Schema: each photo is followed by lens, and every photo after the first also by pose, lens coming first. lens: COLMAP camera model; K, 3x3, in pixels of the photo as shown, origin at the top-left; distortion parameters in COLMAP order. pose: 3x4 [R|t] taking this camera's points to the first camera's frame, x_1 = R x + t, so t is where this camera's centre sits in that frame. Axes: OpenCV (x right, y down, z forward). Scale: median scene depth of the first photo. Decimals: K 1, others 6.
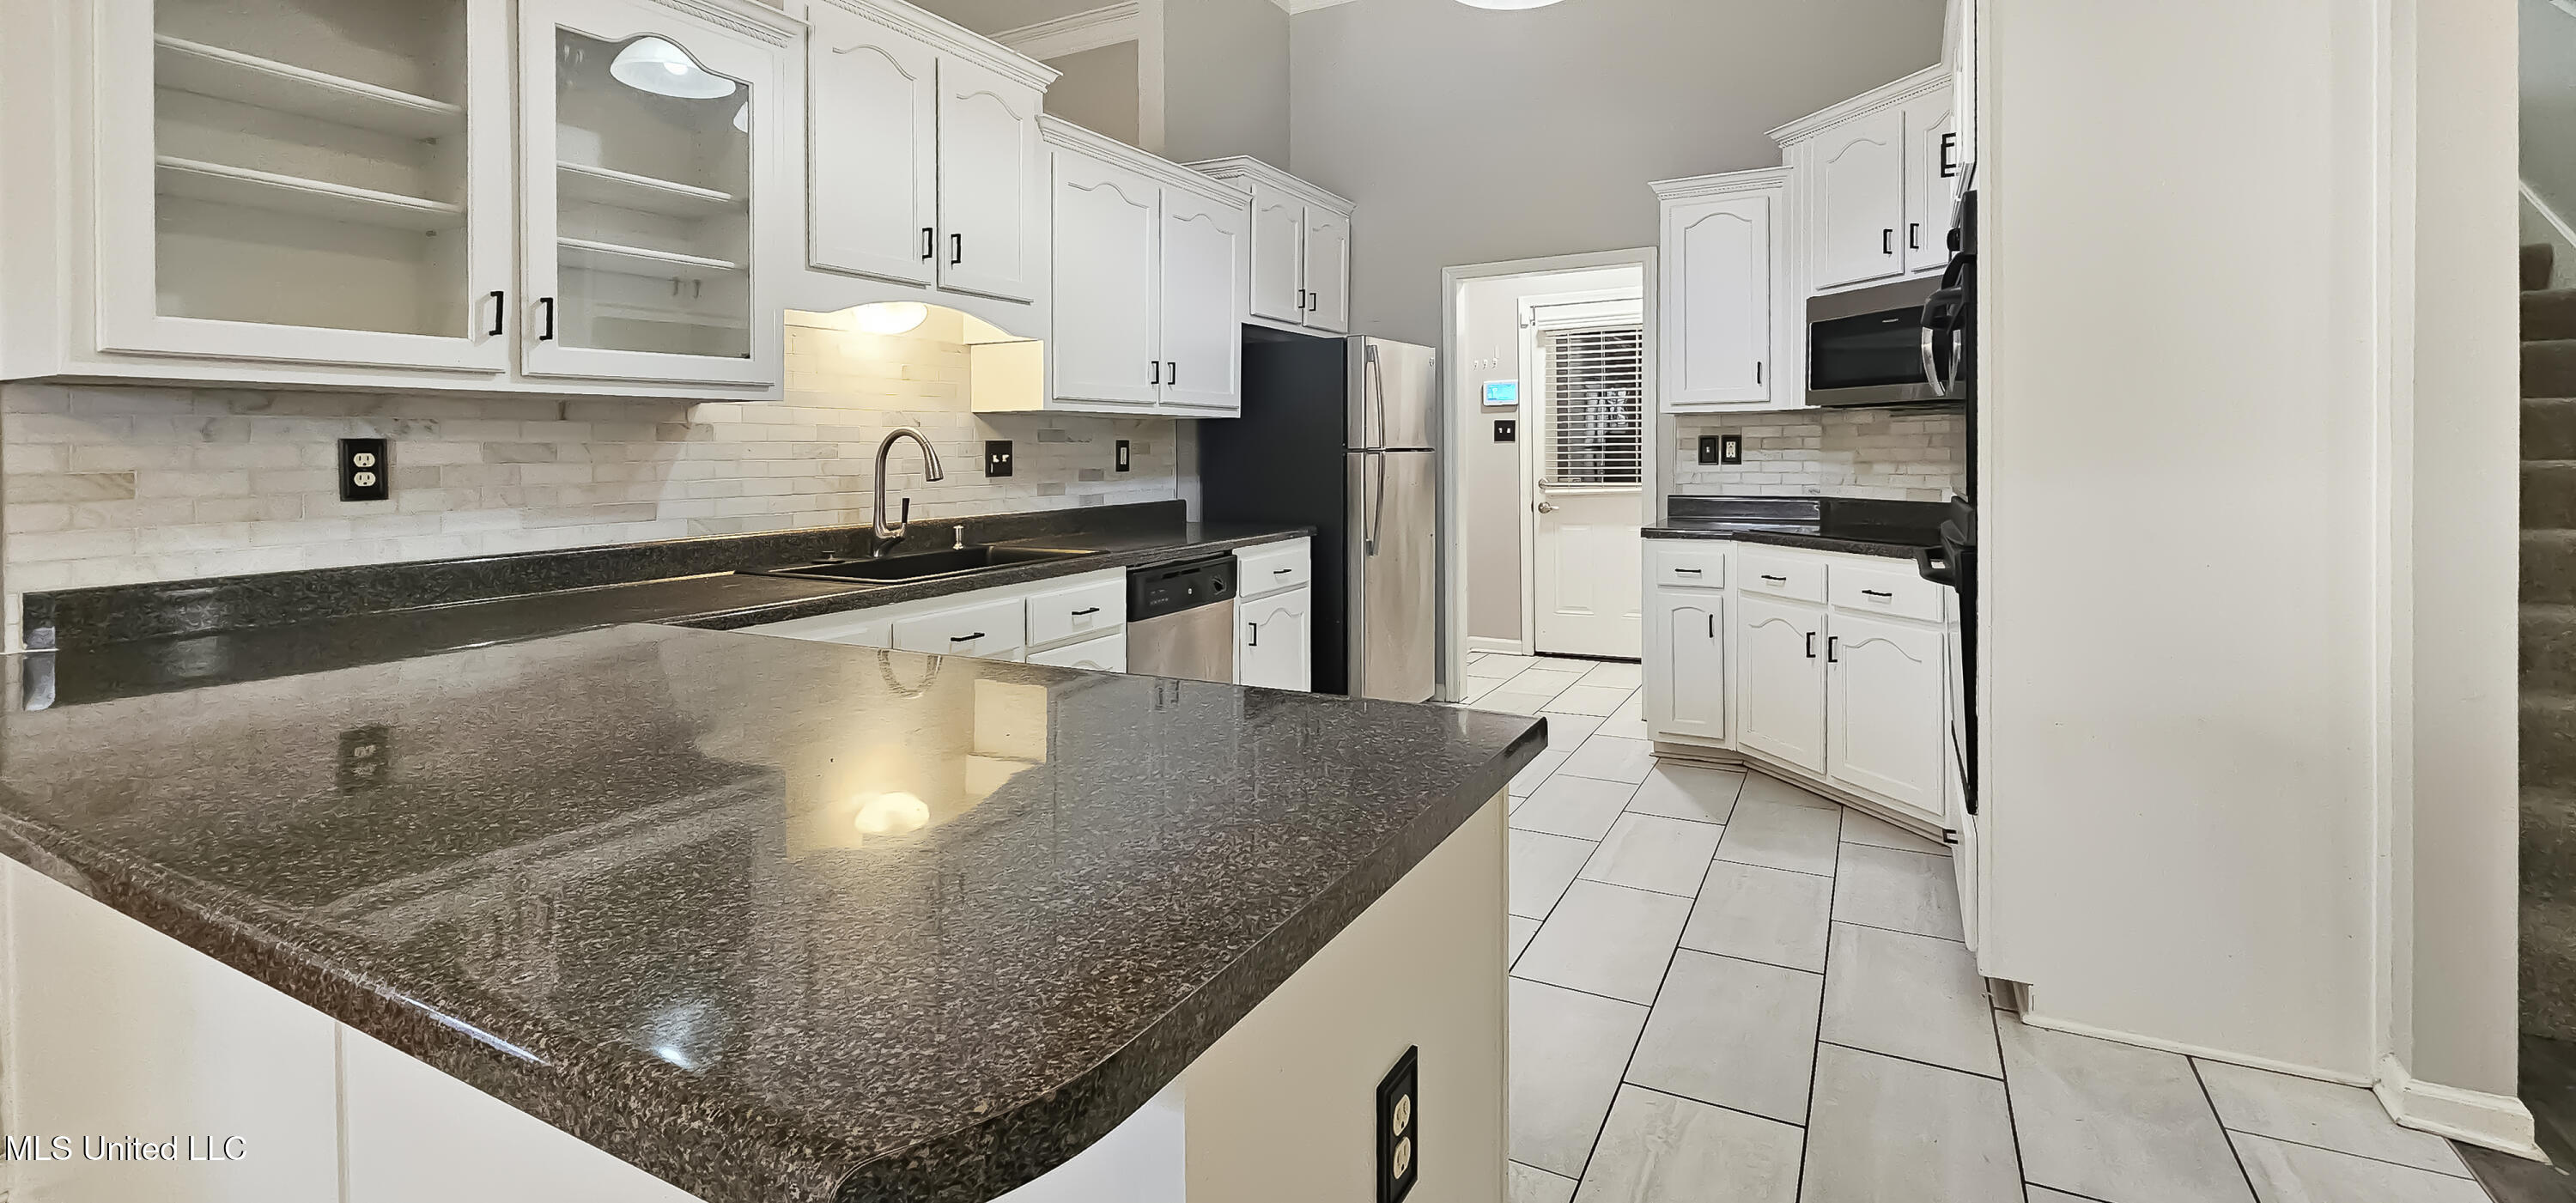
lens RADIAL K [[1092.7, 0, 1314.0], [0, 1092.7, 449.7], [0, 0, 1]] dist [0.001969, -0.000922]
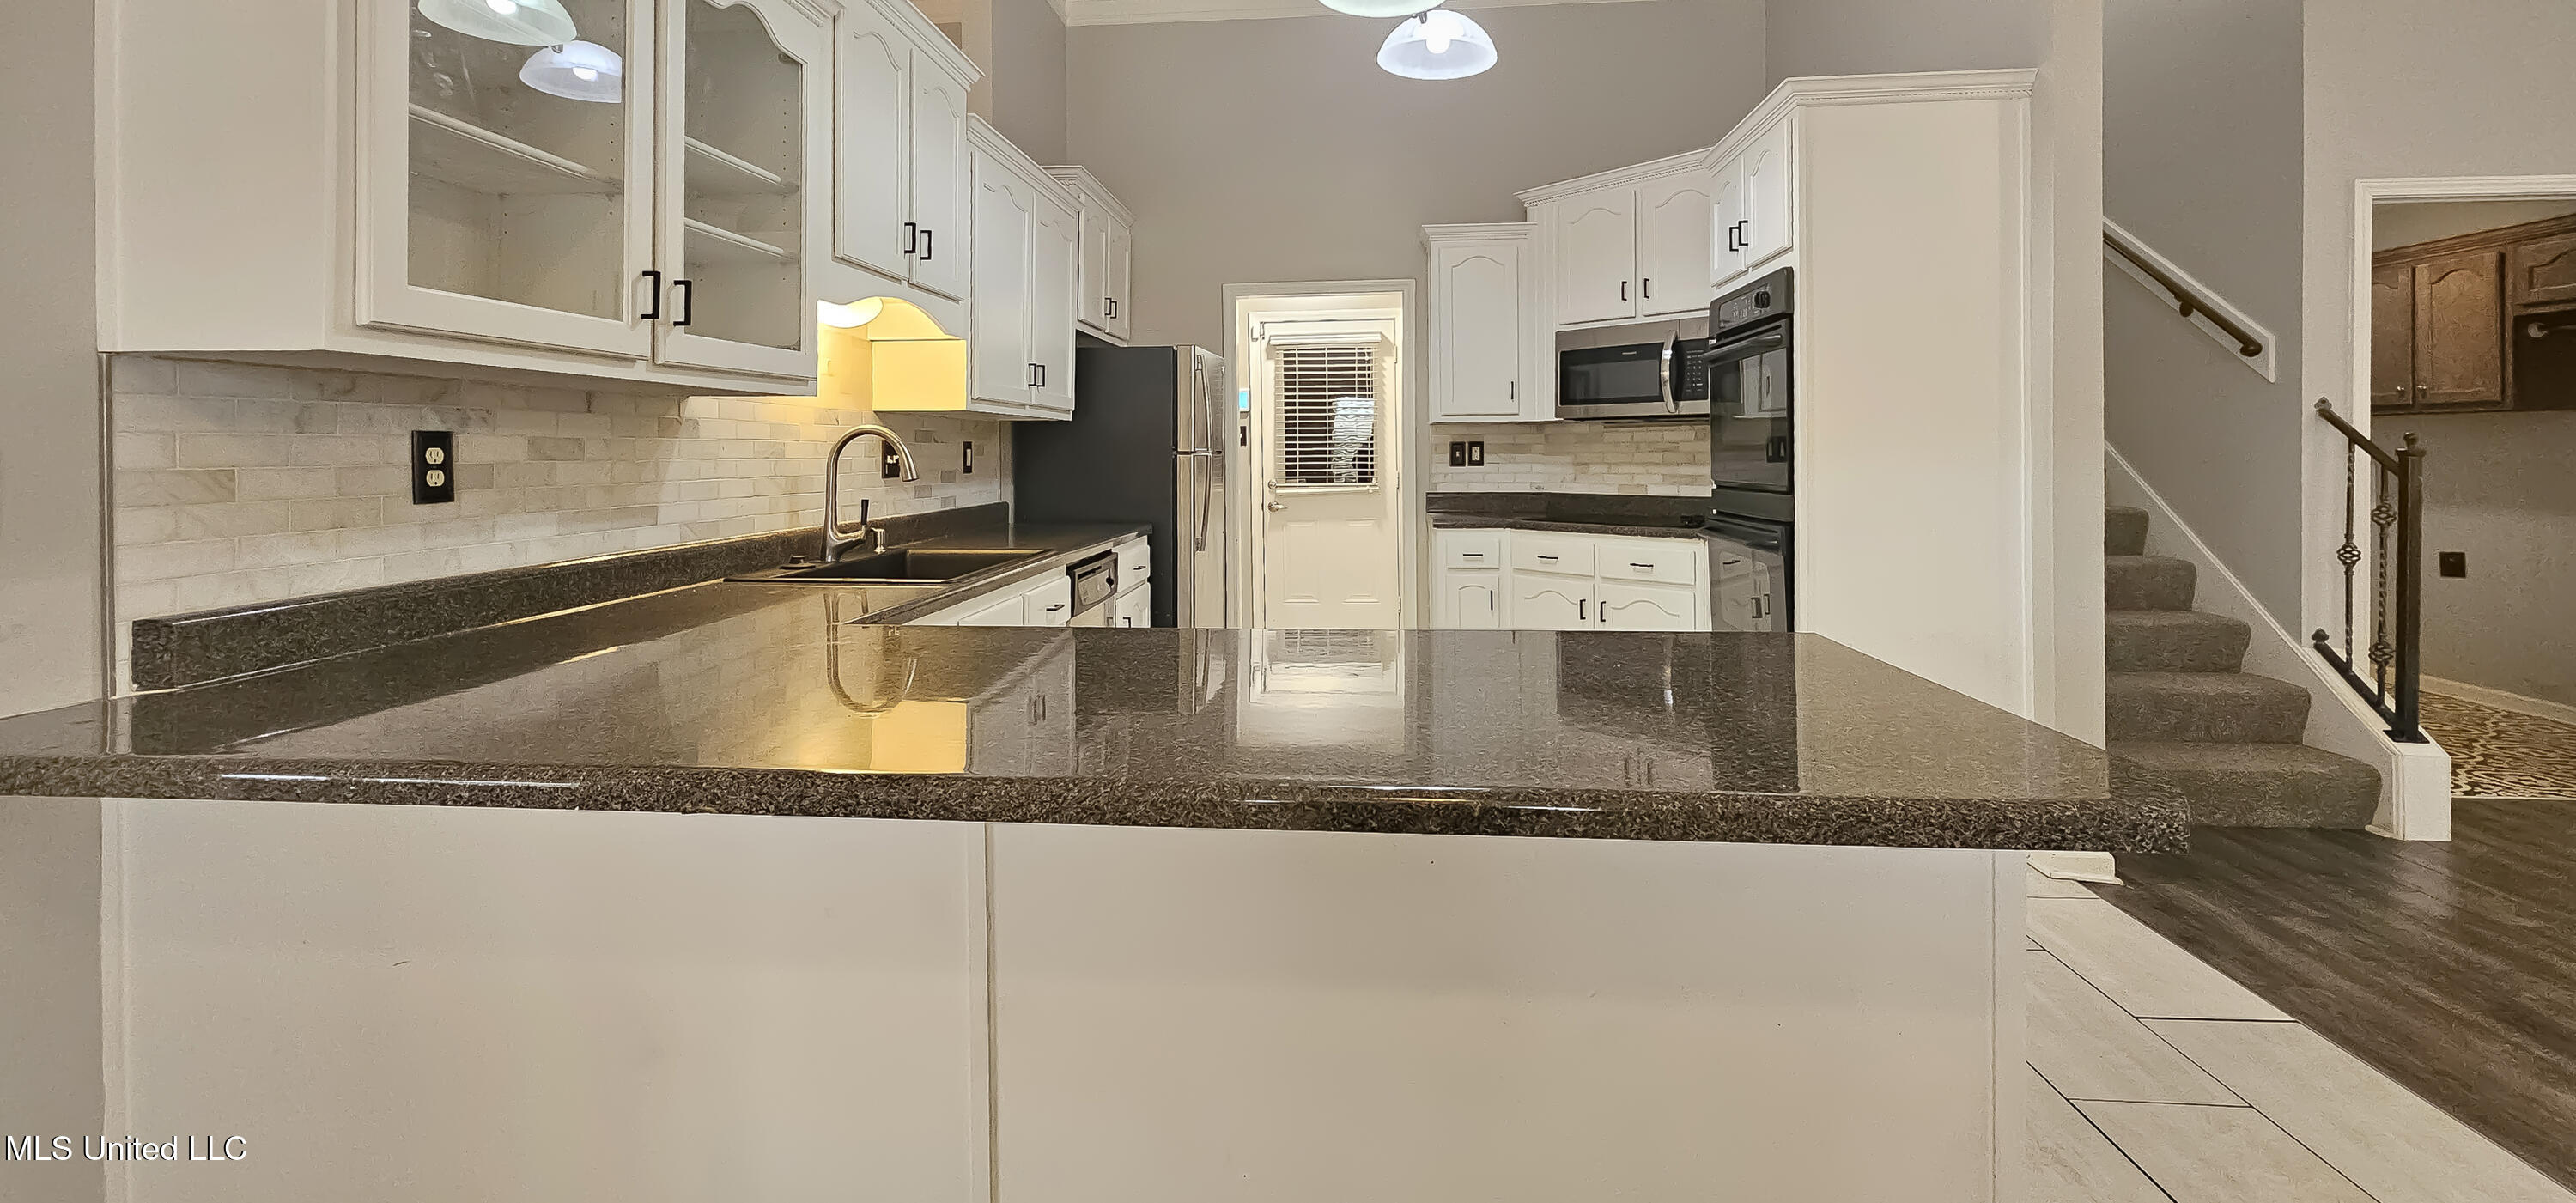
lens RADIAL K [[1092.7, 0, 1286.1], [0, 1092.7, 440.8], [0, 0, 1]] dist [0.001969, -0.000922]
pose [[0.923887, 0.008772, 0.382565, -0.348361], [-0.003642, 0.999894, -0.014131, 0.004406], [-0.382648, 0.011662, 0.923820, -0.026007]]
